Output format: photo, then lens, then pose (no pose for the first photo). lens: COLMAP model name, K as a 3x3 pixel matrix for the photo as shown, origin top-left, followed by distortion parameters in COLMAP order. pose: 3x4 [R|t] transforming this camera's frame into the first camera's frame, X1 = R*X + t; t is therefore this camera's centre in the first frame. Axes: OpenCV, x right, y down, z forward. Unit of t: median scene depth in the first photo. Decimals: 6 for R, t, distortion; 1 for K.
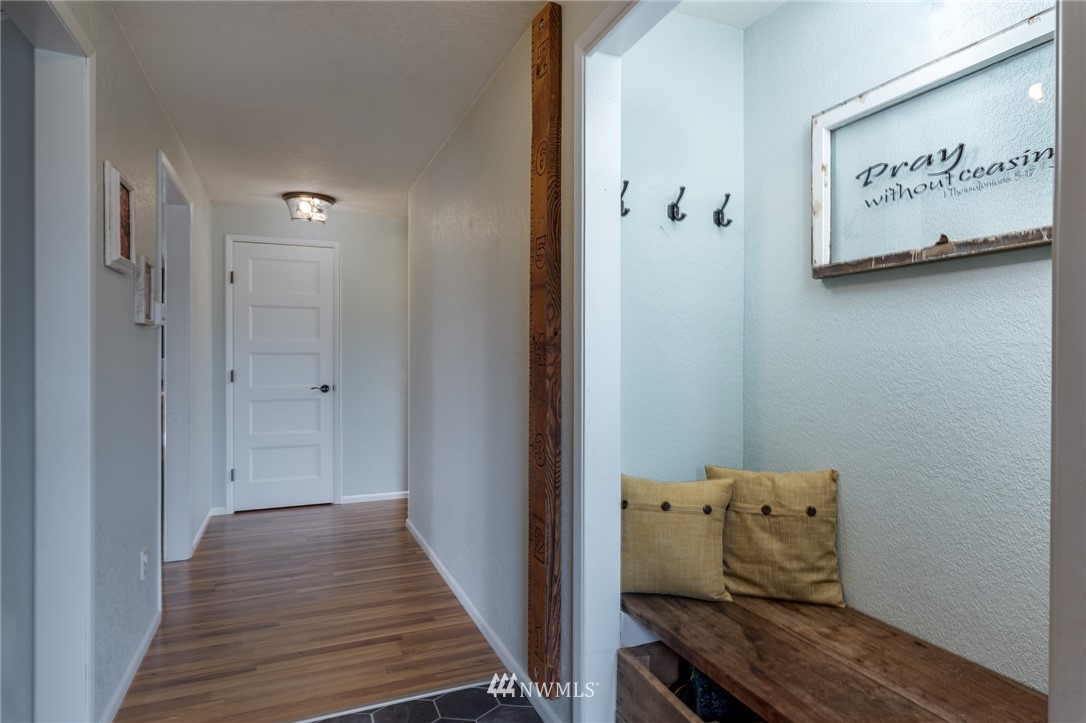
lens RADIAL K [[611.4, 0, 542.7], [0, 611.4, 358.5], [0, 0, 1]] dist [0.000835, 0.000220]
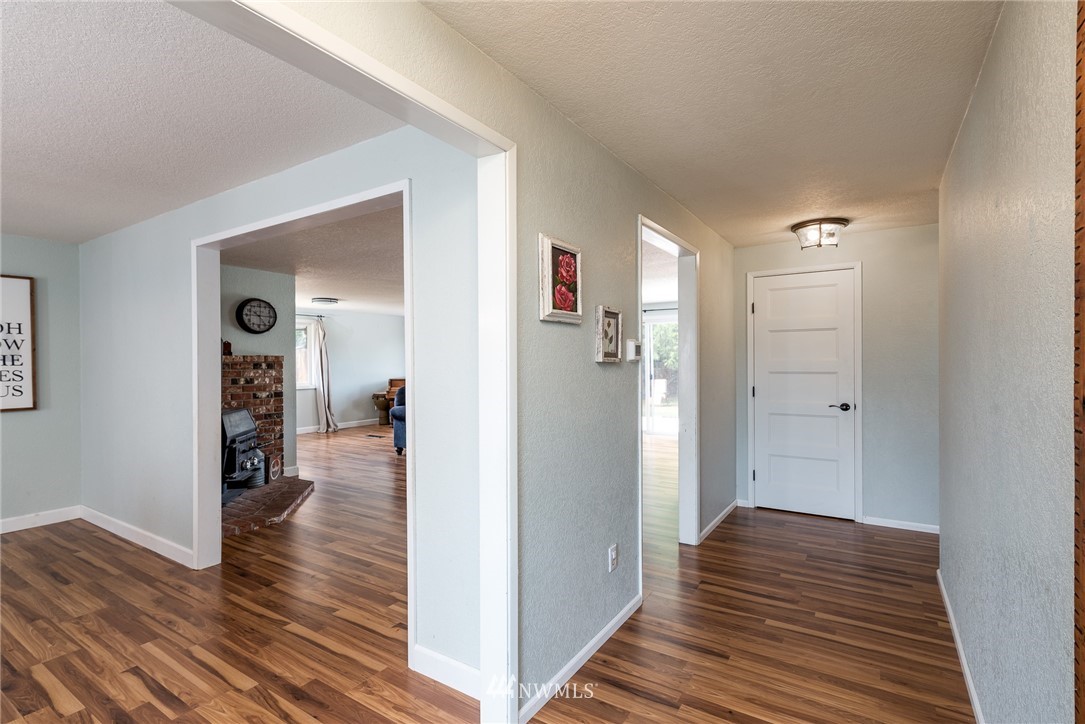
lens RADIAL K [[481.7, 0, 544.7], [0, 481.7, 365.2], [0, 0, 1]] dist [0.024950, -0.000316]
pose [[0.579884, 0.003226, -0.814693, 0.021879], [-0.008271, 0.999964, -0.001927, -0.020509], [0.814657, 0.007856, 0.579889, 0.154244]]
